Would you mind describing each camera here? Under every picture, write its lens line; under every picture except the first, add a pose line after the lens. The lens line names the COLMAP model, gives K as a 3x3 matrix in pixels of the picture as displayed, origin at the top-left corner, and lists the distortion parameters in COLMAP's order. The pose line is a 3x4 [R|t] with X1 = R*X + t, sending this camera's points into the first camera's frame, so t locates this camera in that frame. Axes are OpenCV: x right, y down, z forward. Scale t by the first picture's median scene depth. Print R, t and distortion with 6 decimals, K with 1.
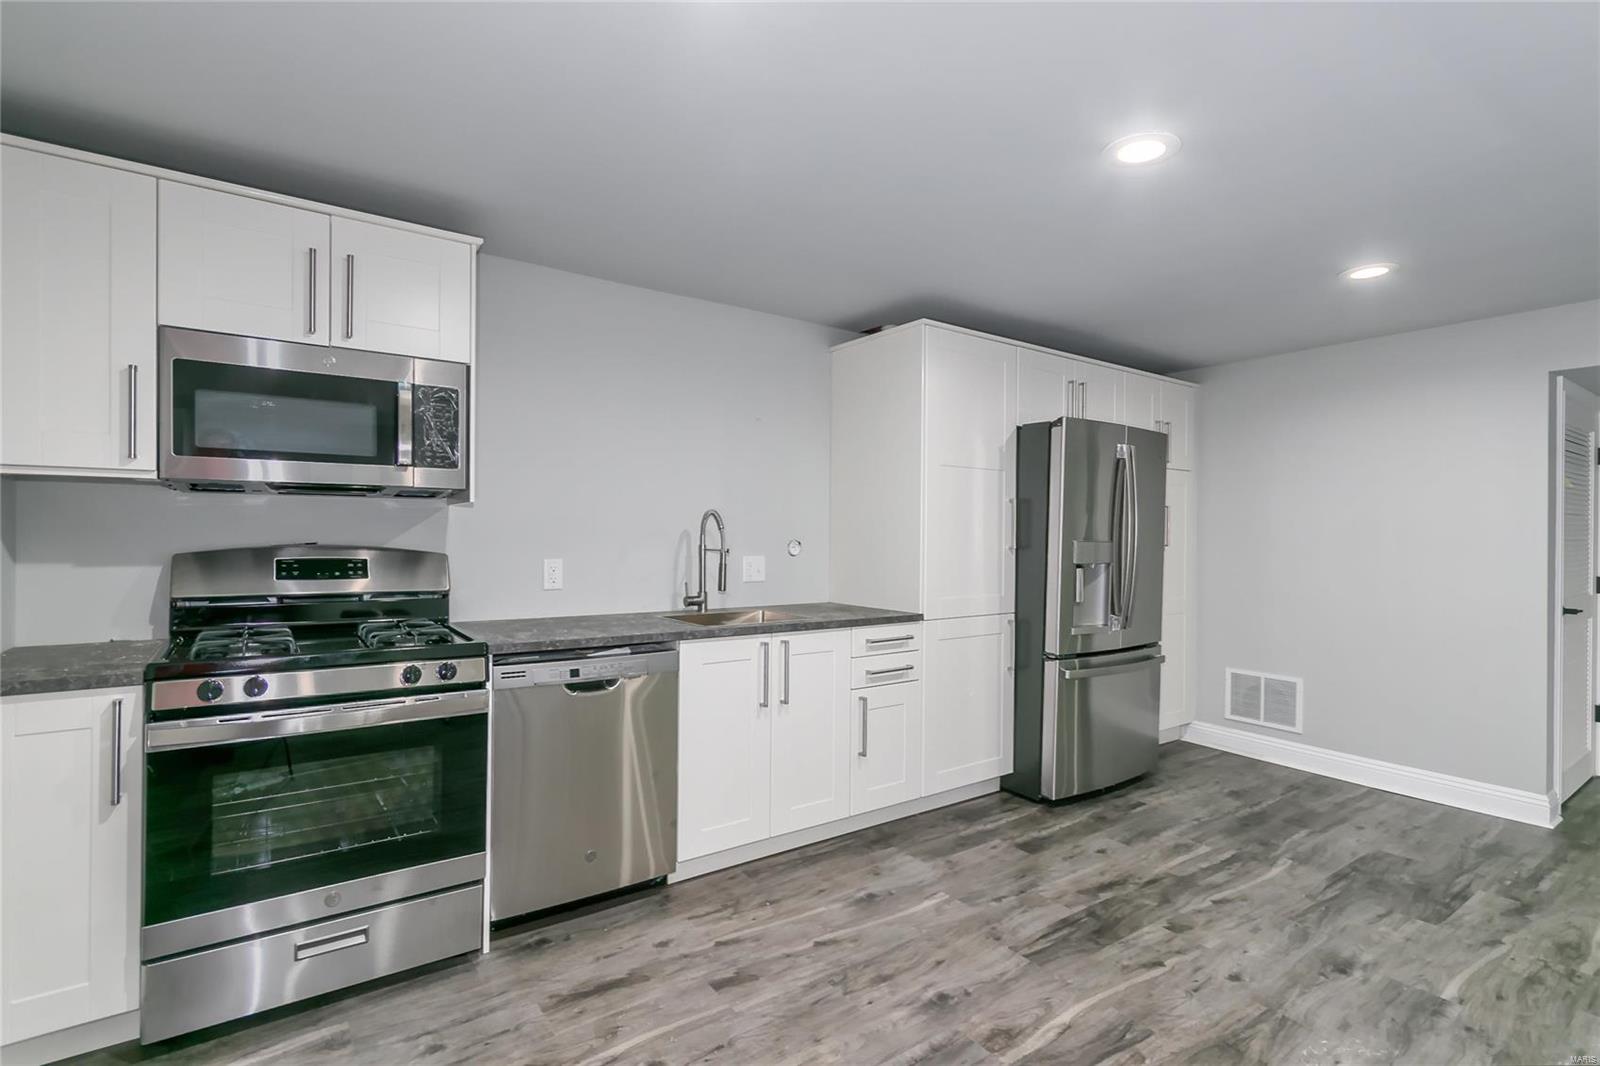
lens RADIAL K [[755.6, 0, 789.4], [0, 755.6, 534.2], [0, 0, 1]] dist [0.004628, -0.001686]
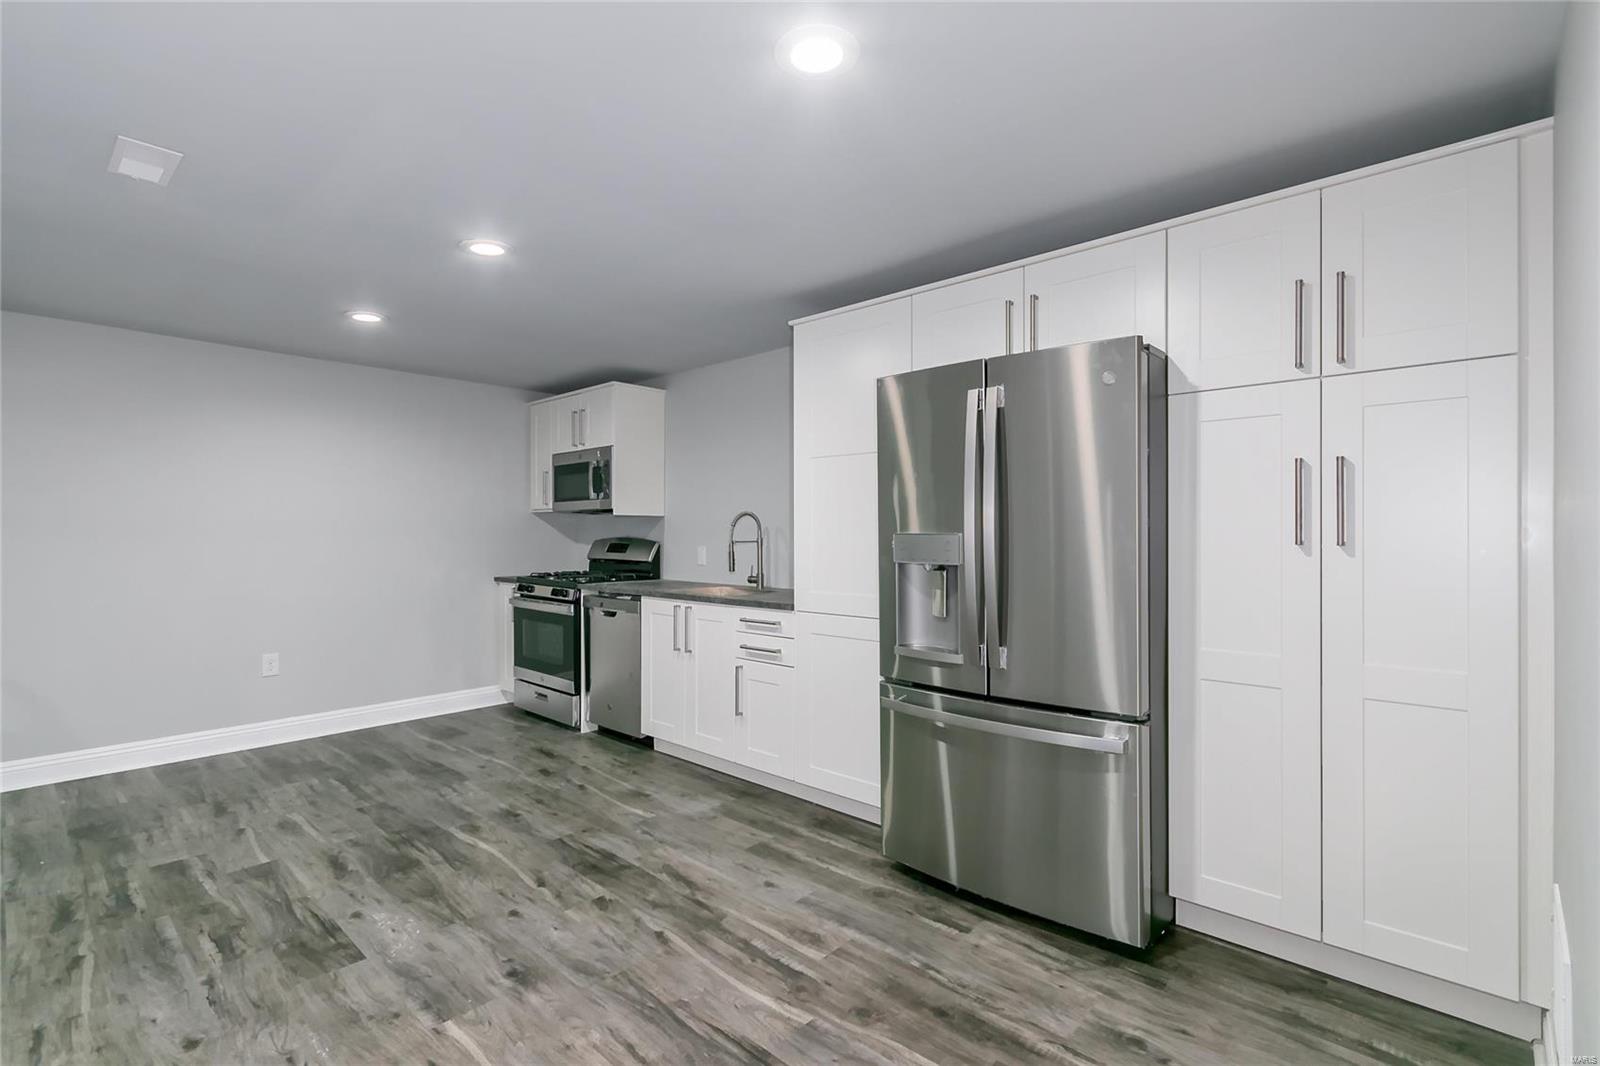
lens RADIAL K [[755.6, 0, 787.1], [0, 755.6, 534.4], [0, 0, 1]] dist [0.004628, -0.001686]
pose [[0.191329, -0.009136, -0.981483, 1.423849], [-0.001269, 0.999954, -0.009555, 0.024193], [0.981525, 0.003074, 0.191308, 0.946096]]
